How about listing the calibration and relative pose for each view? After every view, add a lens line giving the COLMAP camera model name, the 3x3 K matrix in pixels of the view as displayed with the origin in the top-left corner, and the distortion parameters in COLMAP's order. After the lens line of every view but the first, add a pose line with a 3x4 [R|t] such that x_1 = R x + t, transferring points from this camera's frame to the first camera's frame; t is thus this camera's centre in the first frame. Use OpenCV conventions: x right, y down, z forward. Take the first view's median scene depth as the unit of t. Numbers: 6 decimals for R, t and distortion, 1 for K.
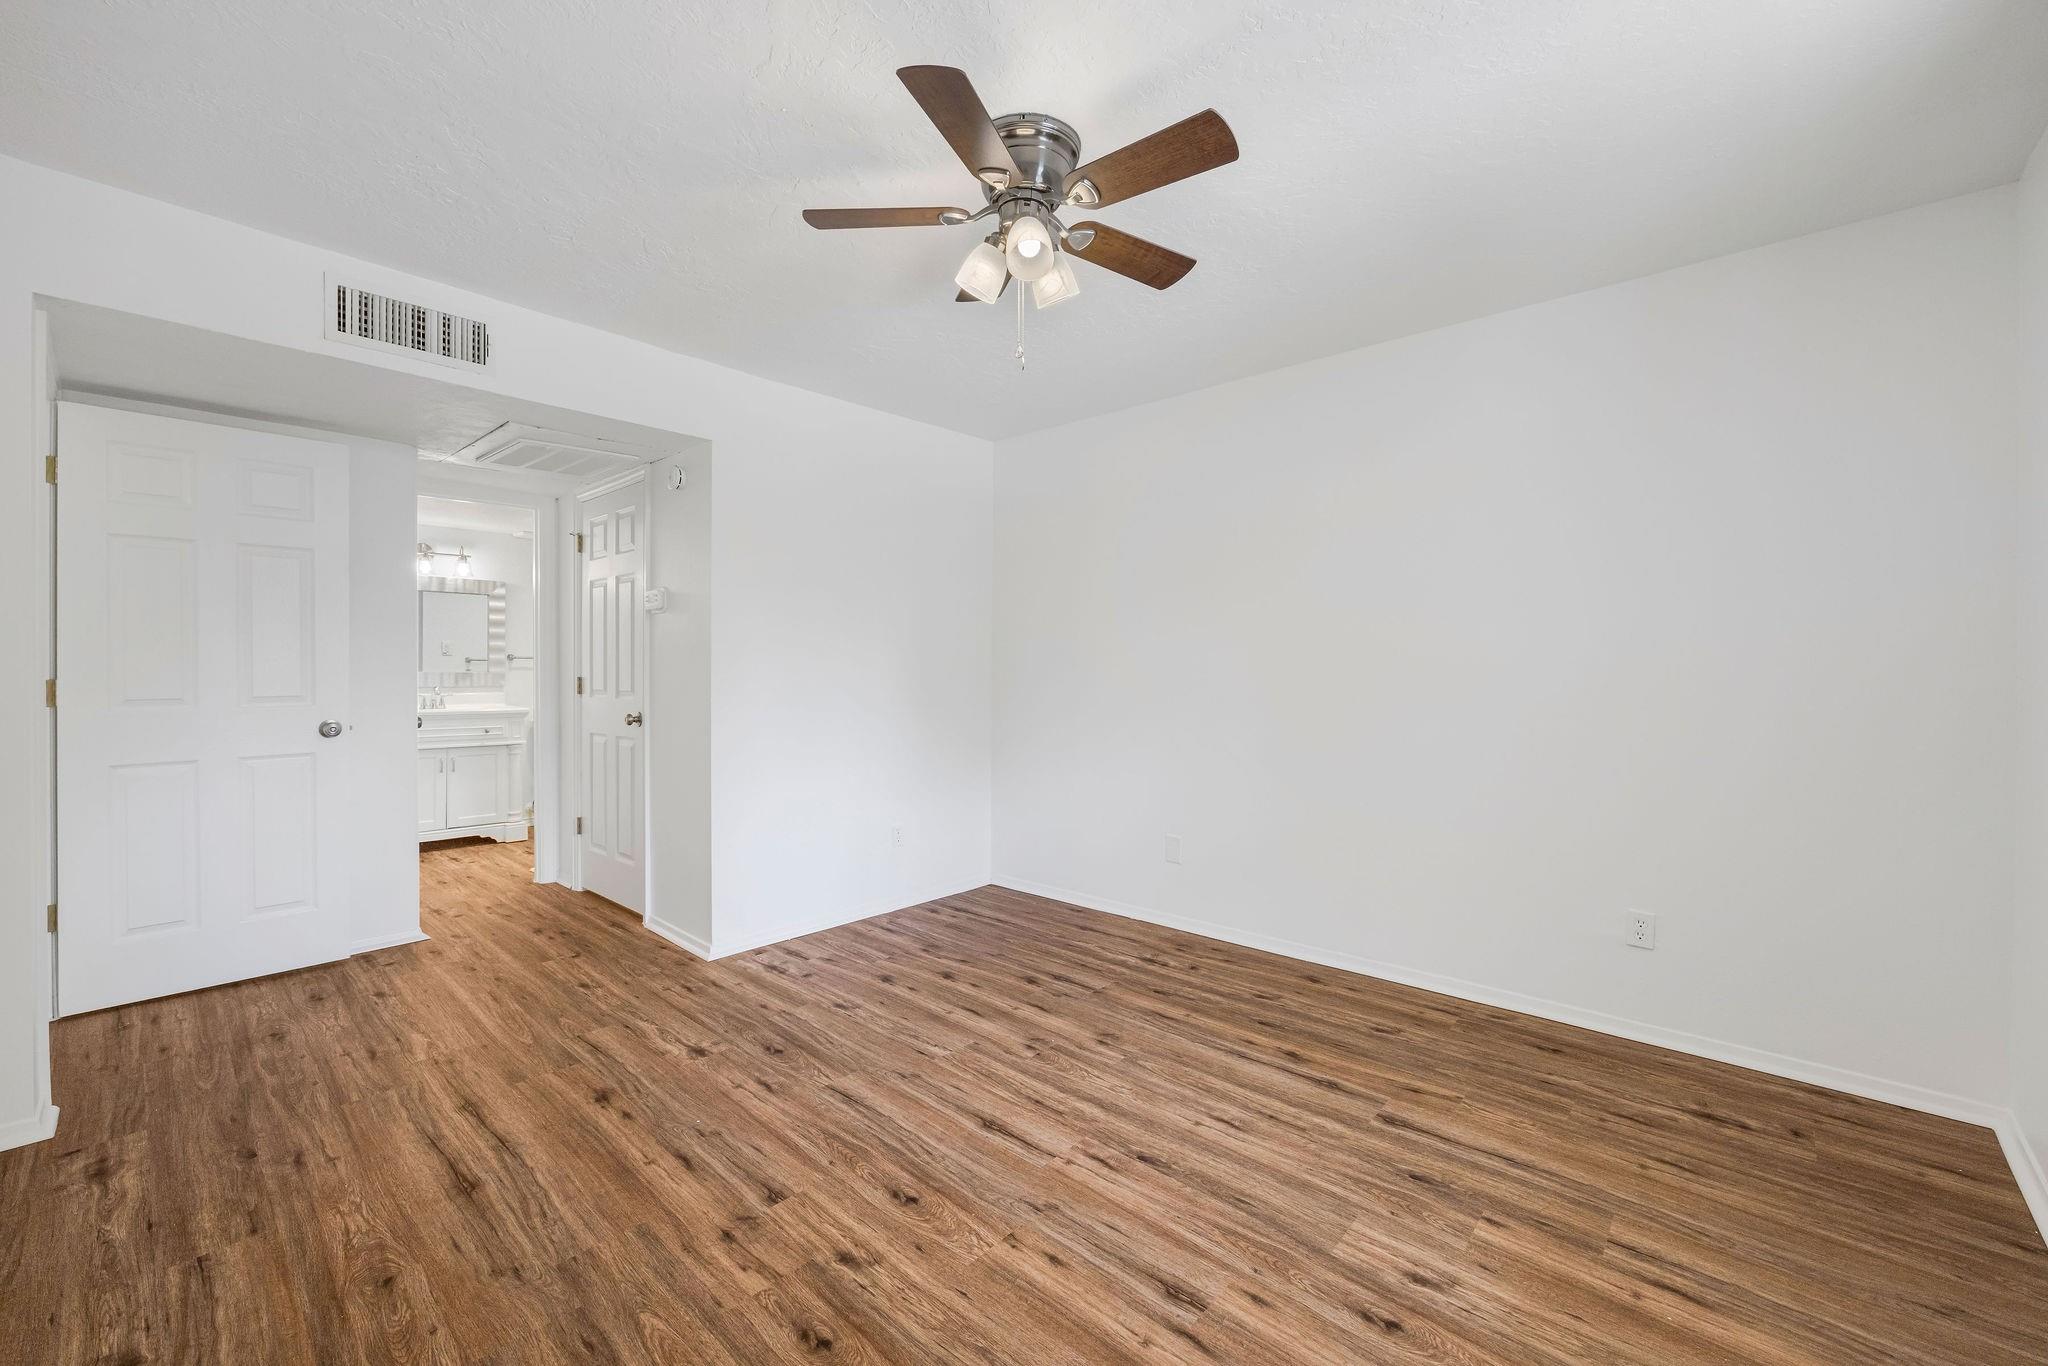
lens RADIAL K [[825.0, 0, 1038.2], [0, 825.0, 678.2], [0, 0, 1]] dist [-0.002712, 0.000405]
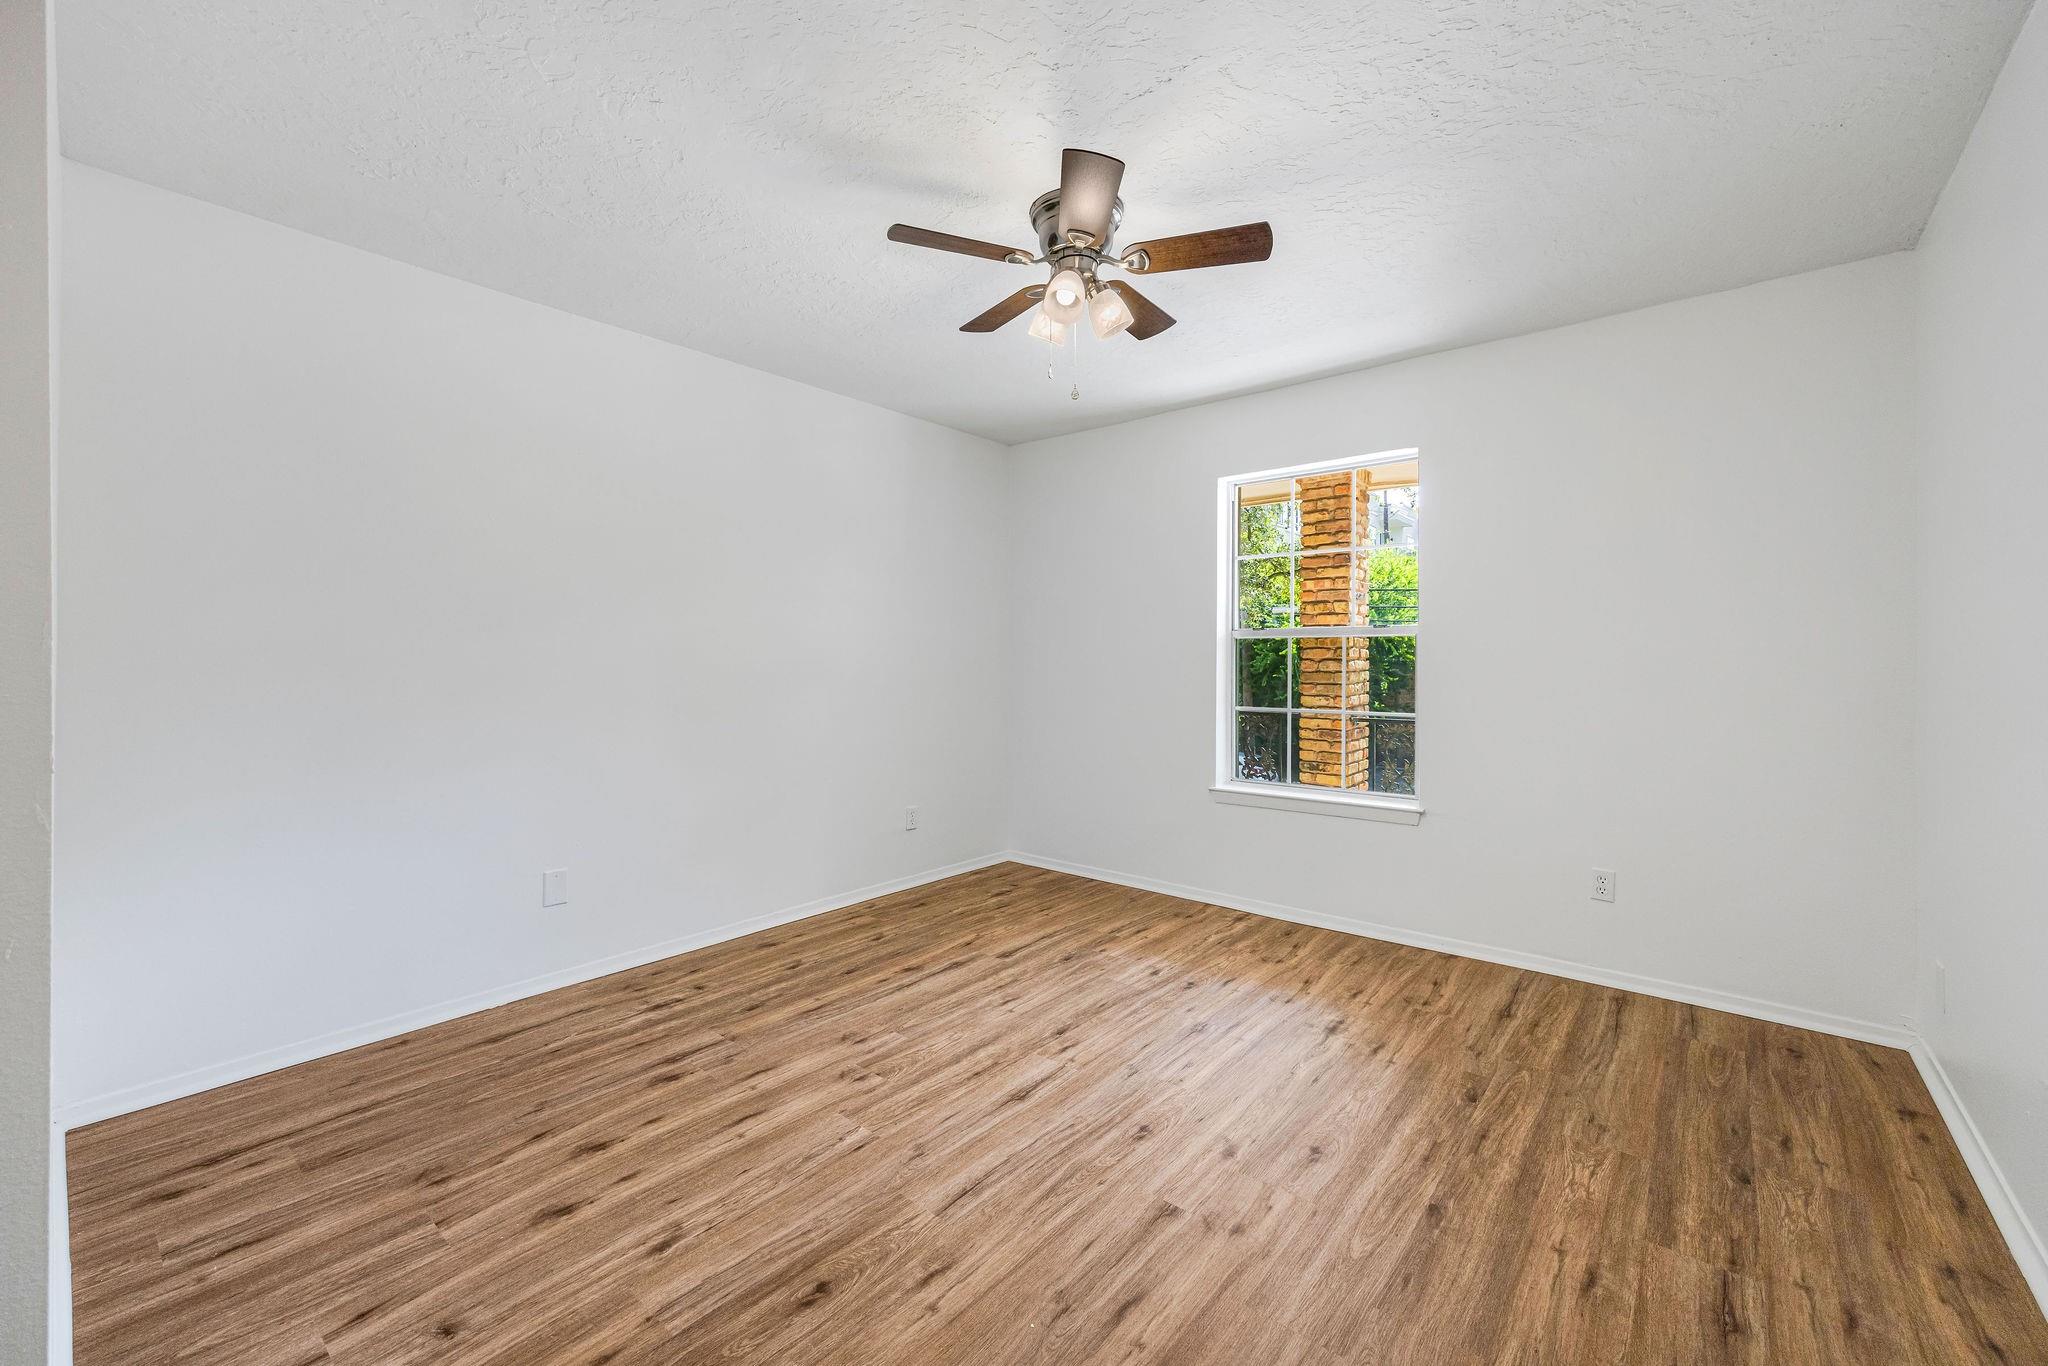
lens RADIAL K [[825.0, 0, 1030.8], [0, 825.0, 673.8], [0, 0, 1]] dist [-0.002712, 0.000405]
pose [[-0.040871, -0.013985, 0.999067, -0.824871], [0.014174, 0.999793, 0.014575, 0.009623], [-0.999064, 0.014756, -0.040664, 0.796664]]
